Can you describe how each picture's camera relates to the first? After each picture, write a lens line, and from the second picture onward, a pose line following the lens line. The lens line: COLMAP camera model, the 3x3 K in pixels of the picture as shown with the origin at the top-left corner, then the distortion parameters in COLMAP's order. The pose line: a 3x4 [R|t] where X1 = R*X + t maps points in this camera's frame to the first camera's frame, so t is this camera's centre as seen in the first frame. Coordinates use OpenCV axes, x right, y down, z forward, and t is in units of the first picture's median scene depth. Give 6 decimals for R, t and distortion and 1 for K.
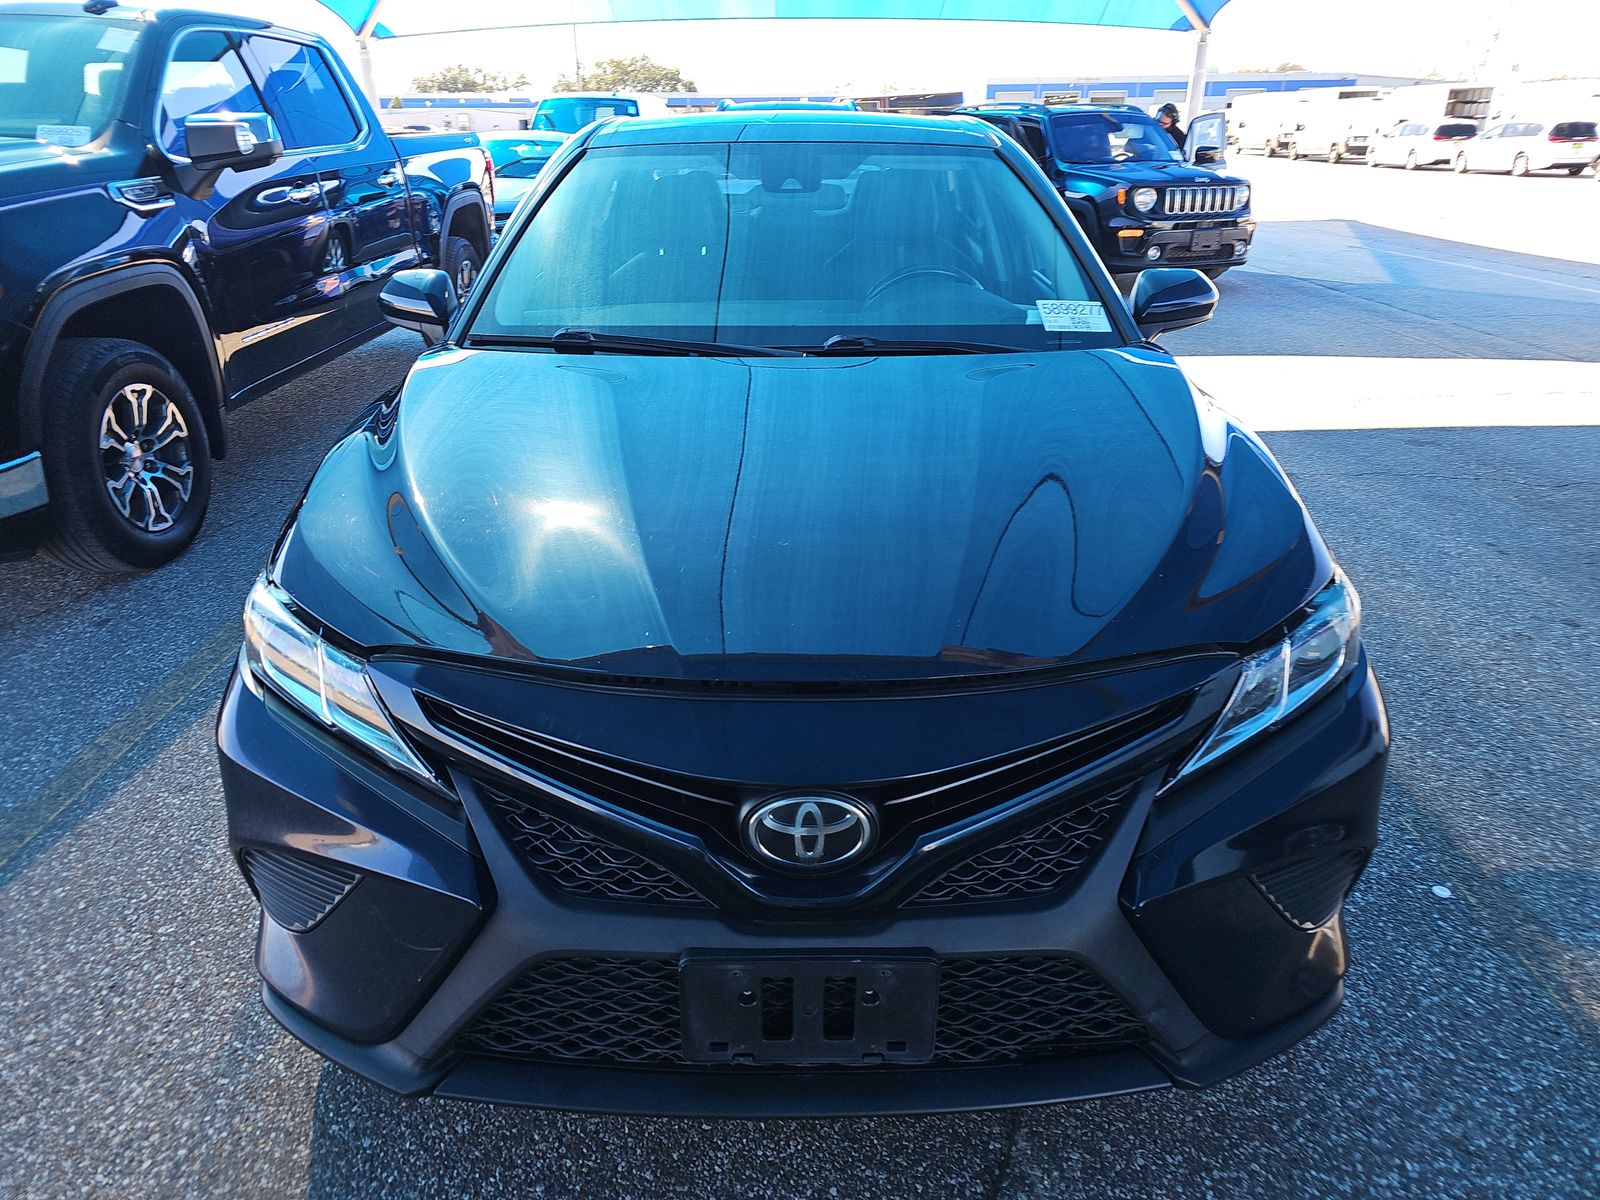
lens RADIAL K [[1059.8, 0, 798.4], [0, 1059.8, 606.1], [0, 0, 1]] dist [0.044705, -0.063272]
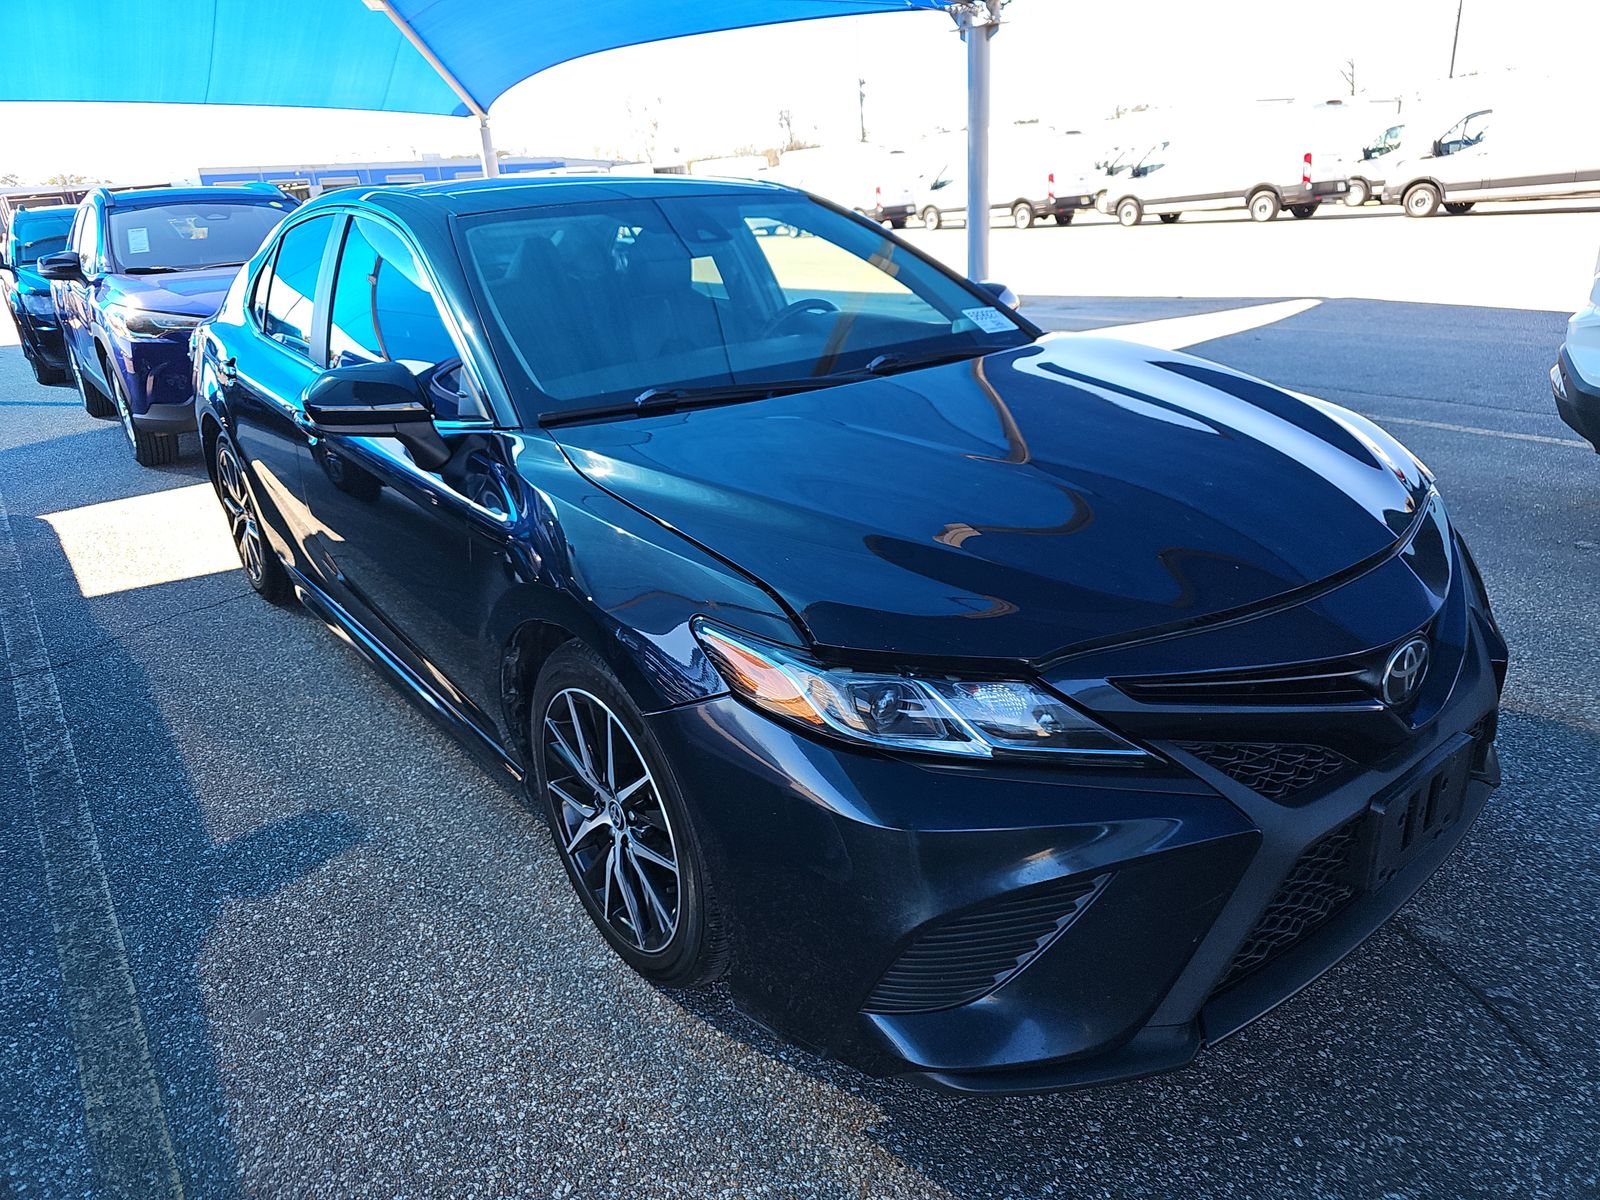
lens RADIAL K [[1089.2, 0, 800.6], [0, 1089.2, 631.1], [0, 0, 1]] dist [0.007136, 0.002177]
pose [[0.768570, -0.260590, 0.584289, -0.587961], [0.294572, 0.954858, 0.038385, -0.045504], [-0.567916, 0.142614, 0.810637, 0.151397]]
